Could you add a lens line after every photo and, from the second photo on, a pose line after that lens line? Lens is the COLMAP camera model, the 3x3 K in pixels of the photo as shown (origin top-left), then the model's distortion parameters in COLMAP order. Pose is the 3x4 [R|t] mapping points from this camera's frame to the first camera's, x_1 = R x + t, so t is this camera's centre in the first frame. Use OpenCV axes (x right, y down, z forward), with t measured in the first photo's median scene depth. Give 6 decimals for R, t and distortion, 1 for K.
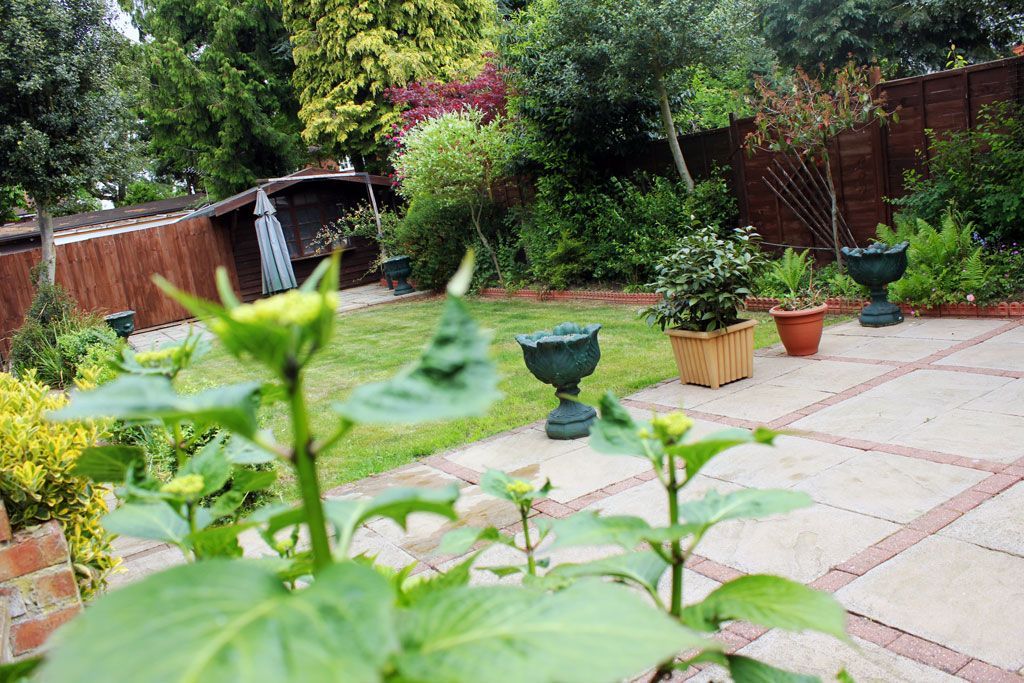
lens RADIAL K [[853.3, 0, 515.7], [0, 853.3, 345.7], [0, 0, 1]] dist [-0.171271, 0.141360]
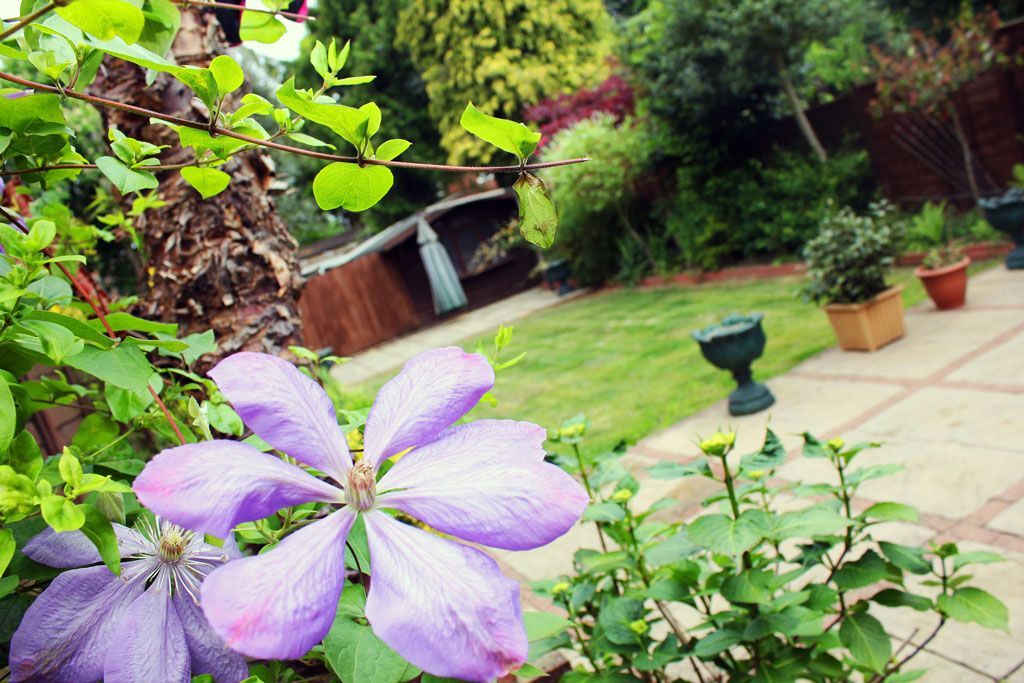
lens RADIAL K [[853.3, 0, 502.2], [0, 853.3, 337.4], [0, 0, 1]] dist [-0.171271, 0.141360]
pose [[0.970728, -0.144881, -0.191562, -0.017333], [0.147173, 0.989108, -0.002286, -0.024483], [0.189807, -0.025974, 0.981478, -0.107280]]
